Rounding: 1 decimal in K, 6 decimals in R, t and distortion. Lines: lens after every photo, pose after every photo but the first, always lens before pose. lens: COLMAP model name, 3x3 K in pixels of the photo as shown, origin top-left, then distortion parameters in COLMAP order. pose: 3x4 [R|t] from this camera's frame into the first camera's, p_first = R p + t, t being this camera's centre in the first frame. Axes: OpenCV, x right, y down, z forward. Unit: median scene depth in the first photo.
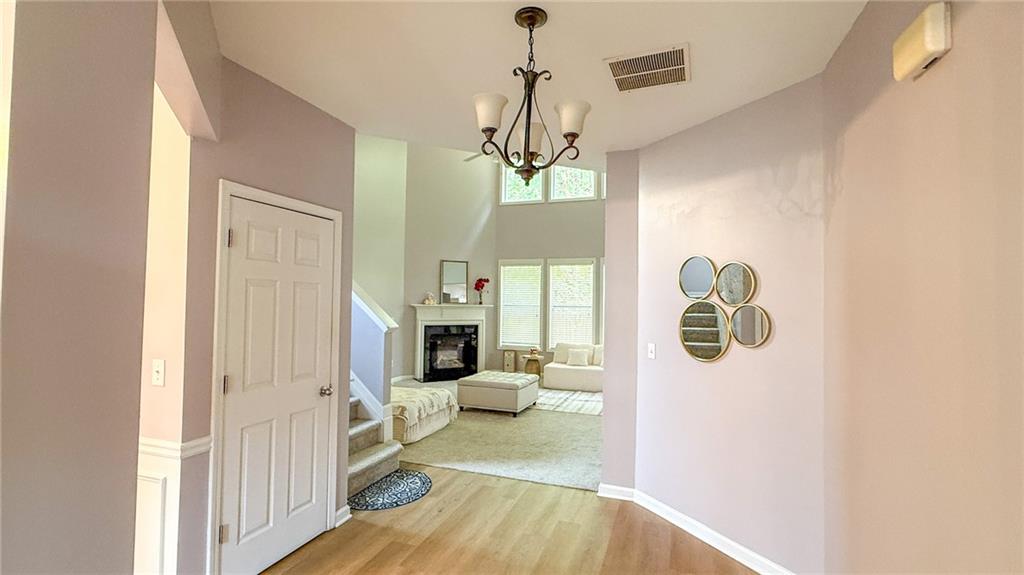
lens RADIAL K [[444.2, 0, 511.4], [0, 444.2, 290.0], [0, 0, 1]] dist [0.000243, -0.000121]
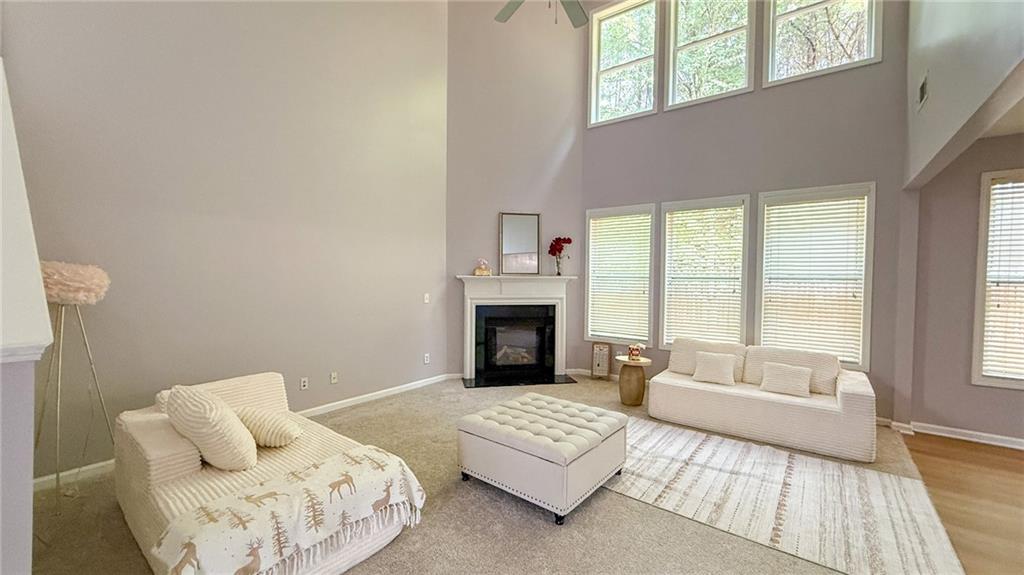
lens RADIAL K [[409.7, 0, 508.7], [0, 409.7, 288.1], [0, 0, 1]] dist [0.002233, -0.000044]
pose [[0.953369, 0.004678, -0.301770, 0.051475], [0.013118, 0.998293, 0.056918, 0.015142], [0.301521, -0.058222, 0.951680, 0.383669]]
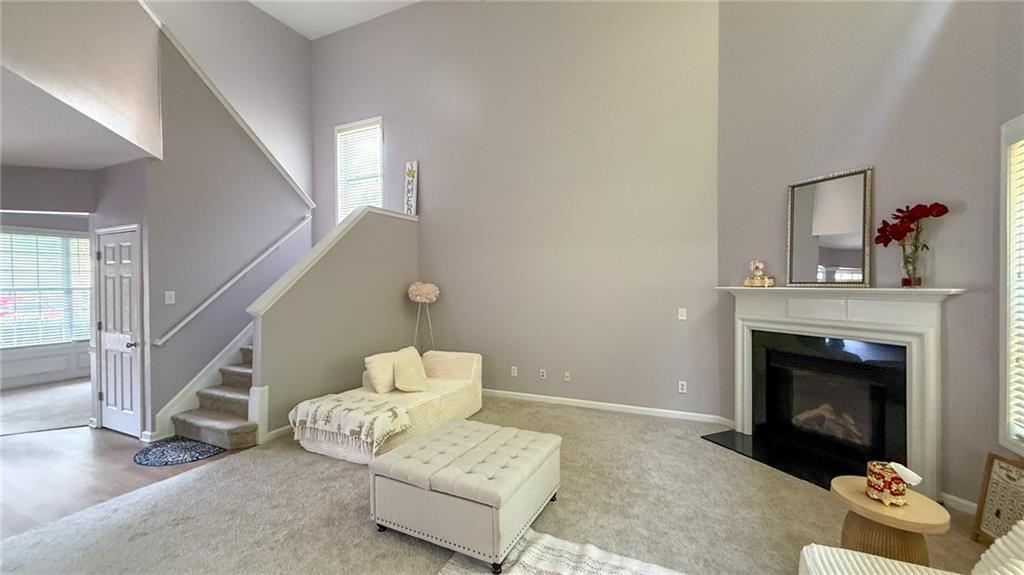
lens RADIAL K [[409.7, 0, 508.7], [0, 409.7, 288.1], [0, 0, 1]] dist [0.002233, -0.000044]
pose [[-0.088103, -0.001125, -0.996111, 0.273801], [0.035327, 0.999367, -0.004253, 0.025870], [0.995485, -0.035565, -0.088008, 0.760093]]
